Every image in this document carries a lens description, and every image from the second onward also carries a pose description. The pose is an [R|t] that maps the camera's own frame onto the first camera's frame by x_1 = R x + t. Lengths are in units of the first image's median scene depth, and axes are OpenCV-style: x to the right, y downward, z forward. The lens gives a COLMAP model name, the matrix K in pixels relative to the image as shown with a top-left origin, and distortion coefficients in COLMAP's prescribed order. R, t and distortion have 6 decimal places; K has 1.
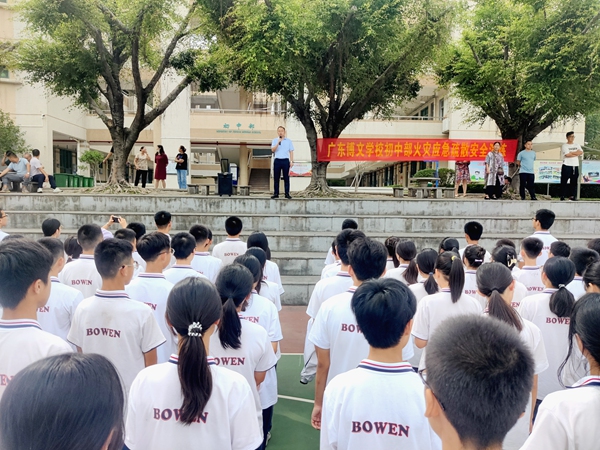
lens RADIAL K [[466.7, 0, 300.0], [0, 466.7, 225.0], [0, 0, 1]] dist [0.001639, 0.004117]
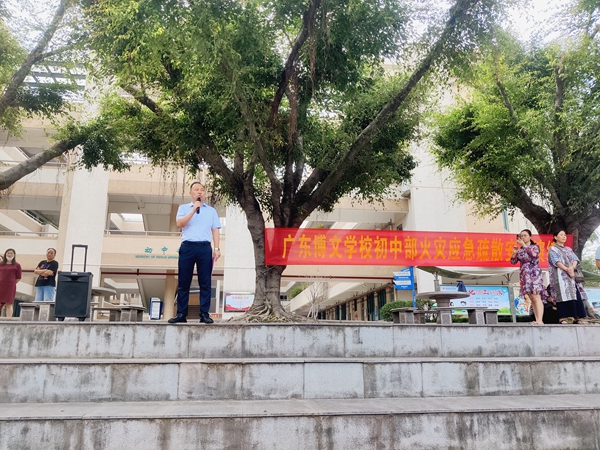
lens RADIAL K [[466.7, 0, 300.0], [0, 466.7, 225.0], [0, 0, 1]] dist [0.001639, 0.004117]
pose [[0.992294, 0.018602, 0.122499, 0.007606], [0.019458, 0.953003, -0.302337, -0.005839], [-0.122366, 0.302390, 0.945297, 0.422764]]
